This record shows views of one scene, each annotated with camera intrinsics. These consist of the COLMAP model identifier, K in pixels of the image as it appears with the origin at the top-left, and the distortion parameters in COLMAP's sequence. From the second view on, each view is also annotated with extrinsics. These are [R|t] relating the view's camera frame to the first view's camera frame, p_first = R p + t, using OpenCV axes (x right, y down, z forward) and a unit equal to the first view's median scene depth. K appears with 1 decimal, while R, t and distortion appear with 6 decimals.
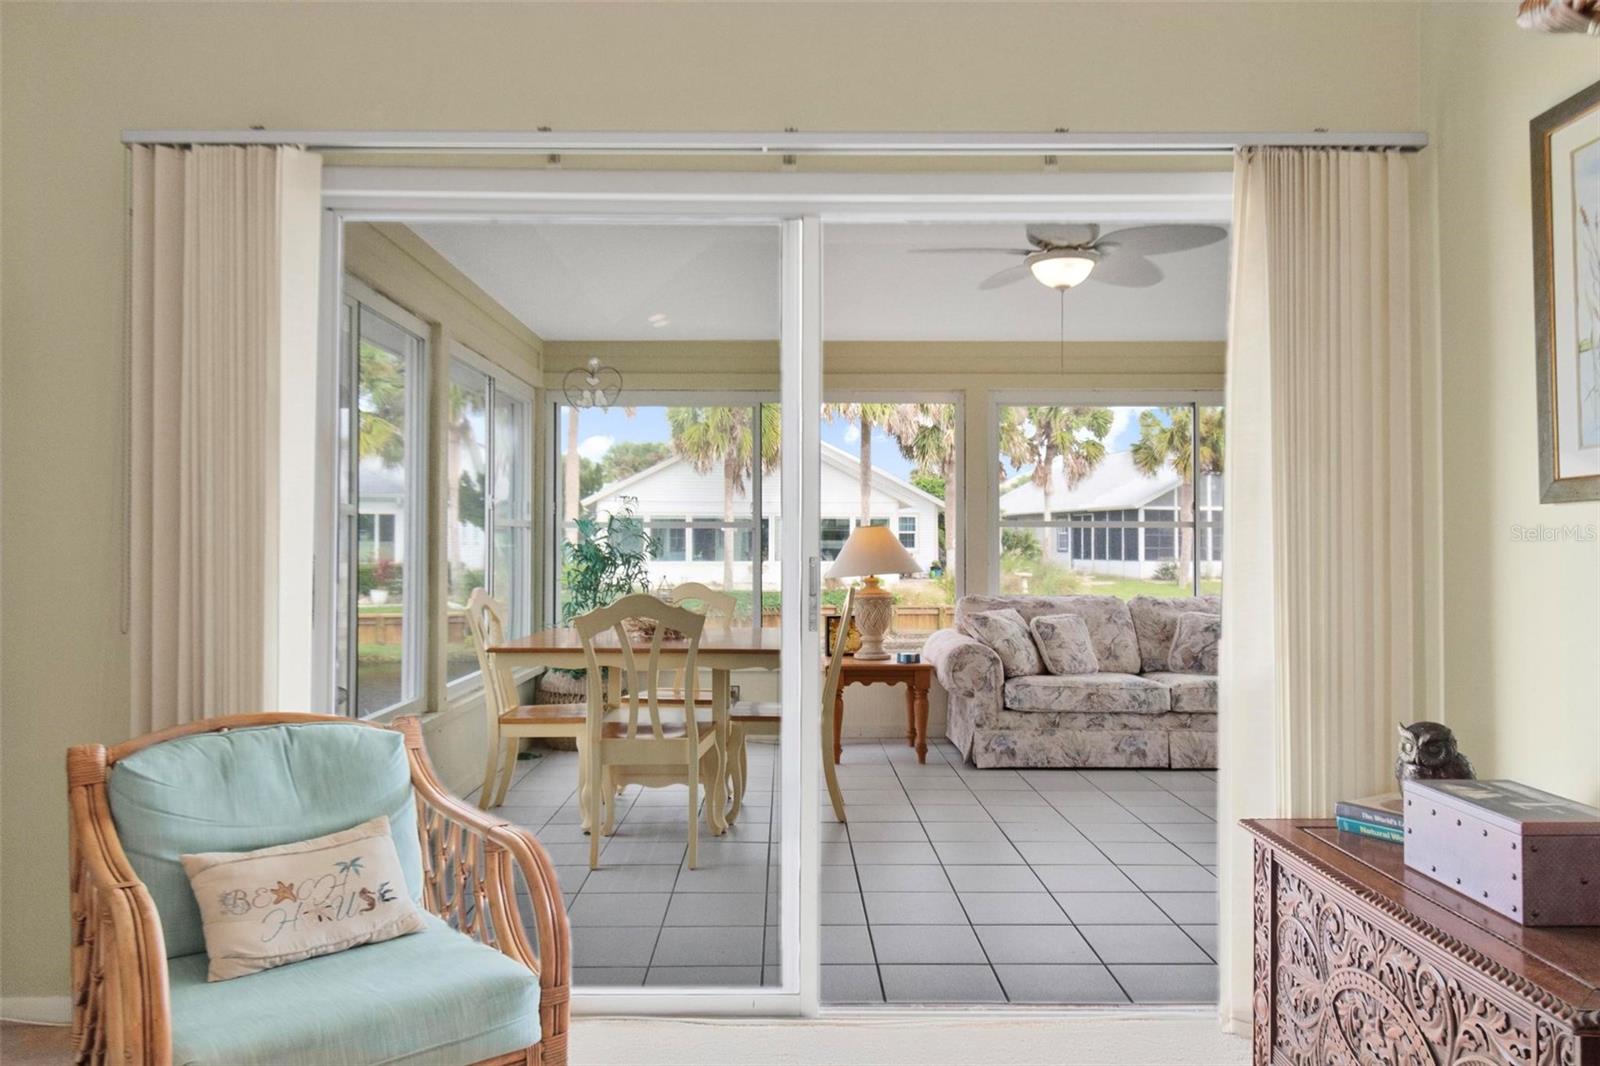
lens RADIAL K [[1090.3, 0, 783.8], [0, 1090.3, 527.2], [0, 0, 1]] dist [-0.000257, -0.002255]
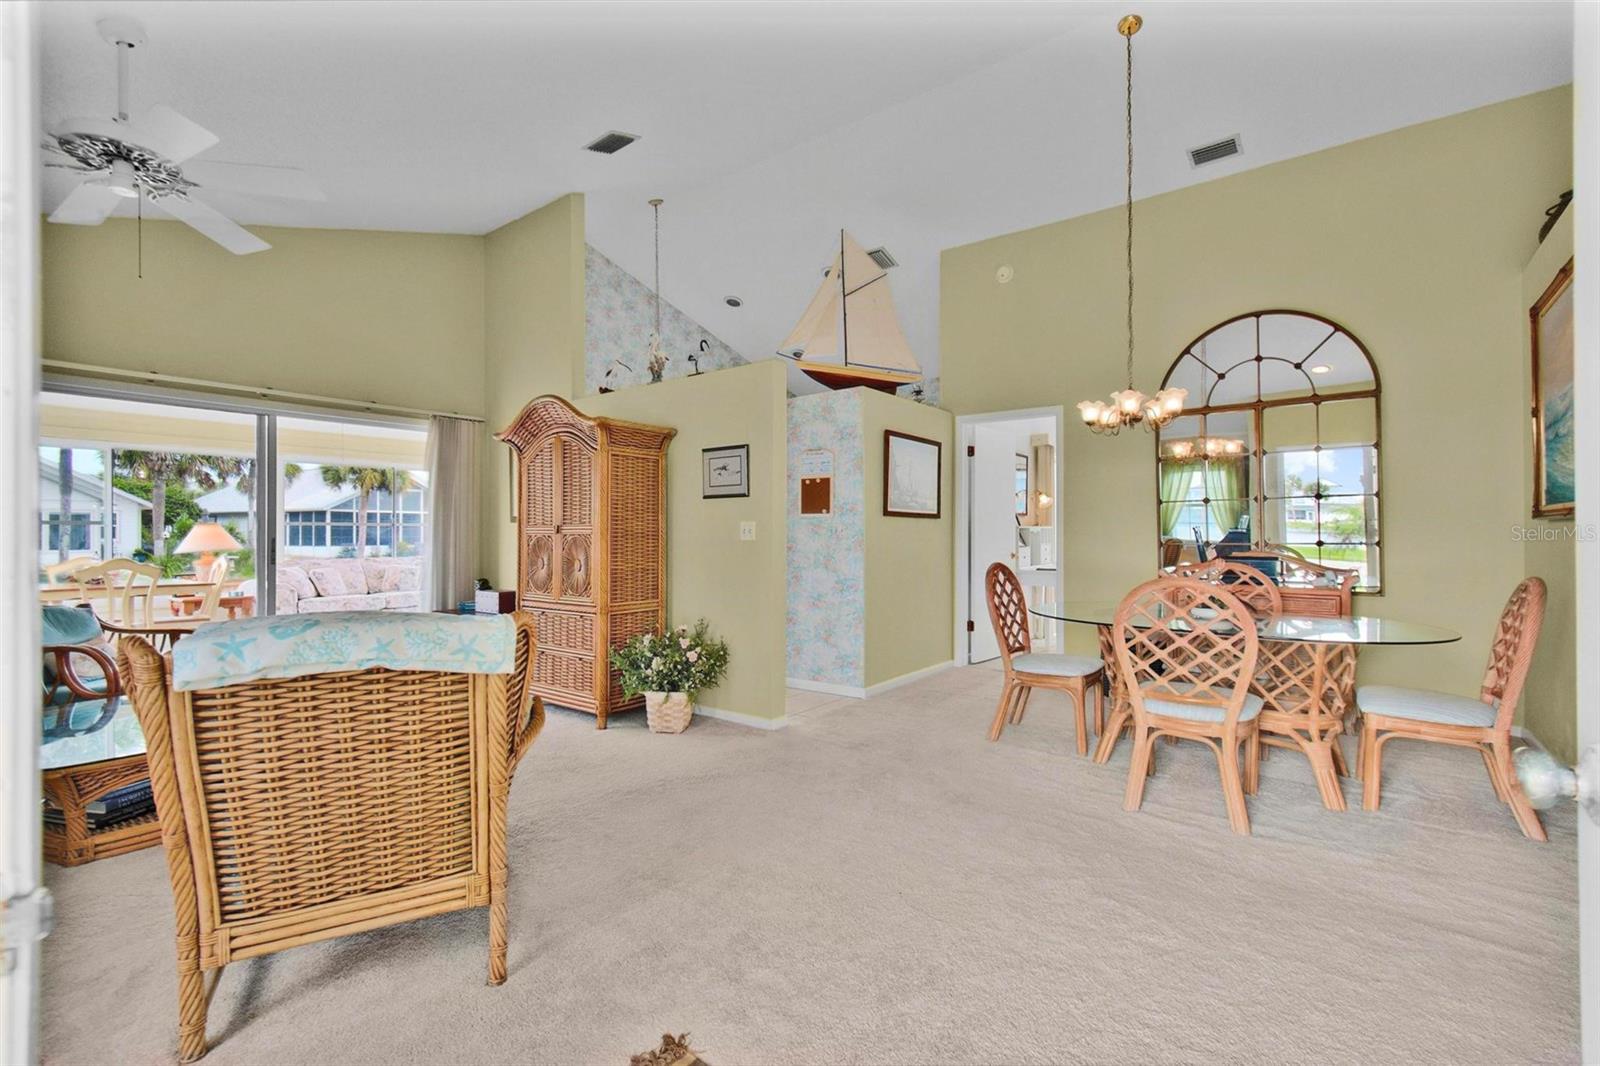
lens RADIAL K [[708.2, 0, 797.5], [0, 708.2, 527.7], [0, 0, 1]] dist [0.010204, -0.003513]
pose [[0.610163, 0.002790, 0.792271, -0.271921], [-0.007537, 0.999969, 0.002283, -0.006223], [-0.792240, -0.007364, 0.610165, -0.533588]]
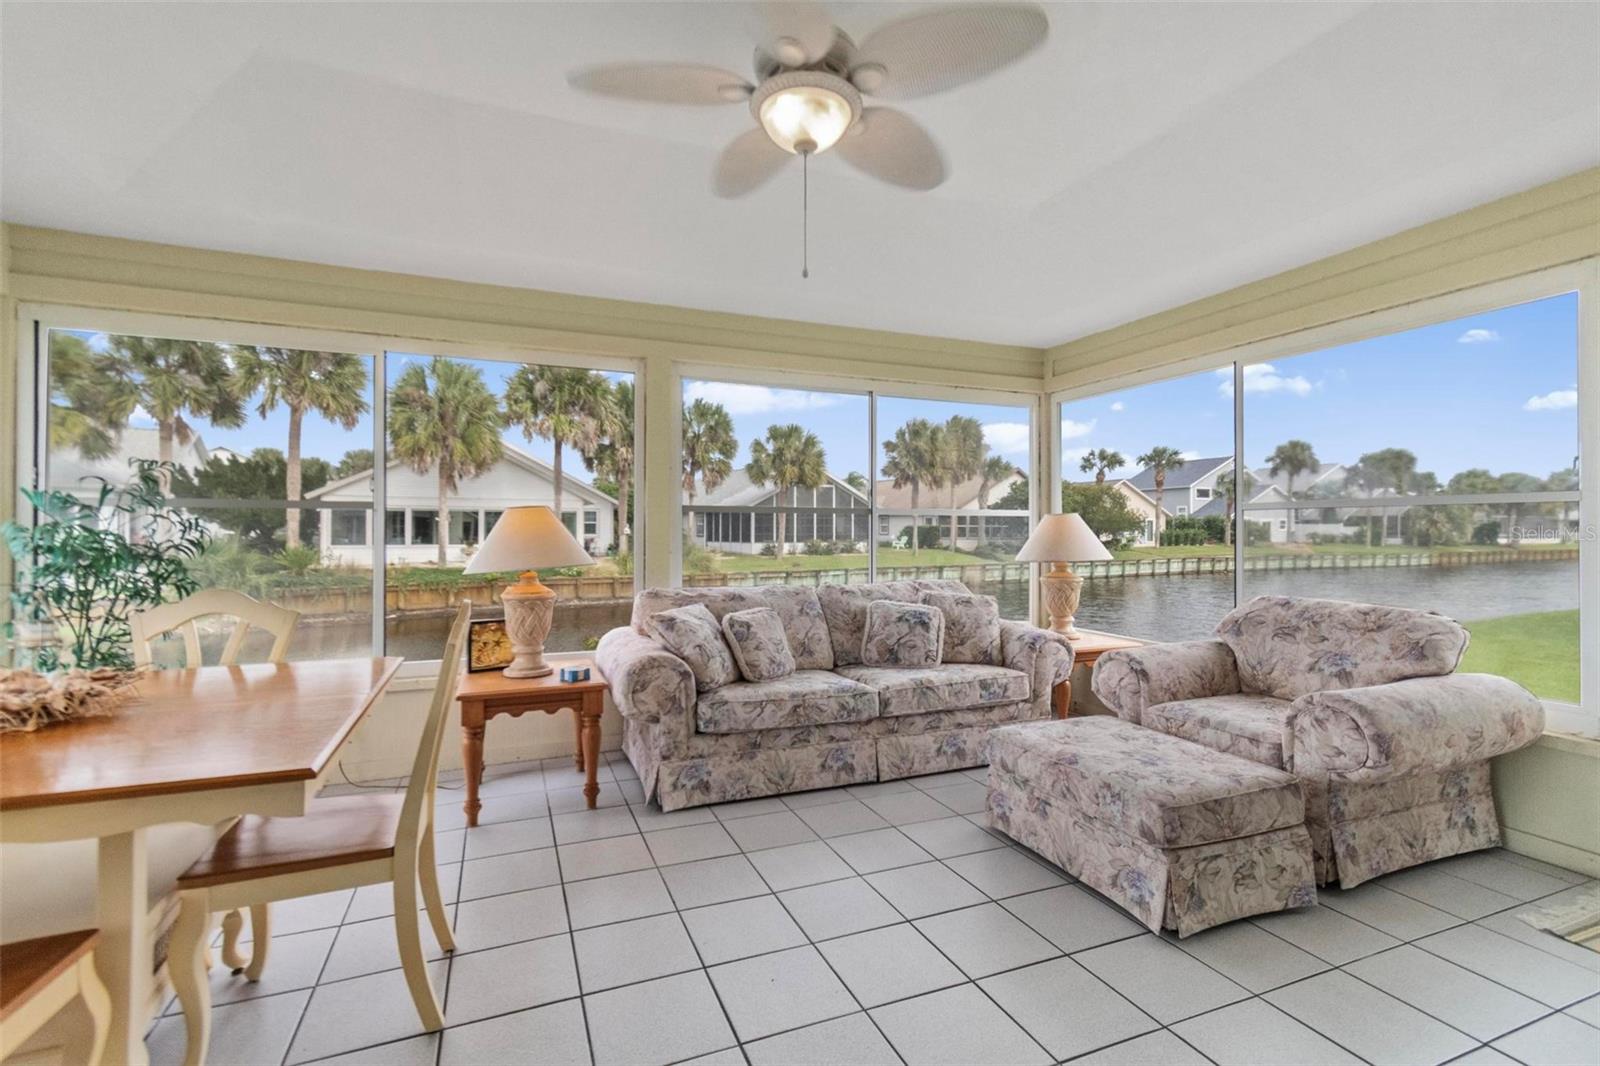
lens RADIAL K [[708.2, 0, 797.5], [0, 708.2, 527.7], [0, 0, 1]] dist [0.010204, -0.003513]
pose [[0.923036, 0.003350, 0.384698, 0.065257], [-0.007223, 0.999937, 0.008624, 0.008159], [-0.384645, -0.010739, 0.923002, 0.465983]]
